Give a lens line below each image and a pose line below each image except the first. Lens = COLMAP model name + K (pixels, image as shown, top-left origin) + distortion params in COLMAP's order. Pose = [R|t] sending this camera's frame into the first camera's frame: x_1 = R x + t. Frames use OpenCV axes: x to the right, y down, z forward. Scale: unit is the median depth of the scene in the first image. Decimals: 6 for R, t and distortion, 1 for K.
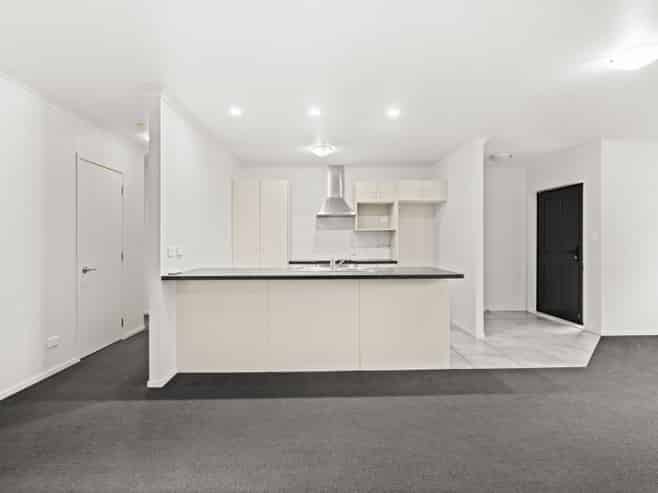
lens RADIAL K [[333.1, 0, 343.5], [0, 333.1, 241.7], [0, 0, 1]] dist [-0.002171, -0.000073]
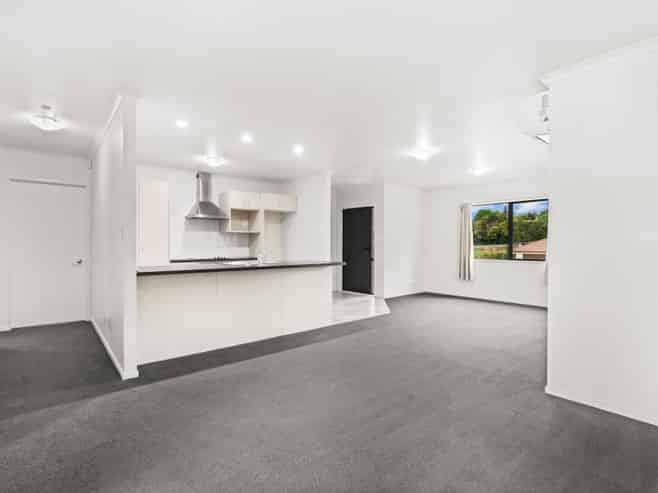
lens RADIAL K [[316.8, 0, 329.0], [0, 316.8, 246.5], [0, 0, 1]] dist [-0.012750, -0.000405]
pose [[0.793772, -0.001659, 0.608213, -0.351243], [-0.003942, 0.999961, 0.007871, 0.005724], [-0.608202, -0.008645, 0.793735, -0.087098]]
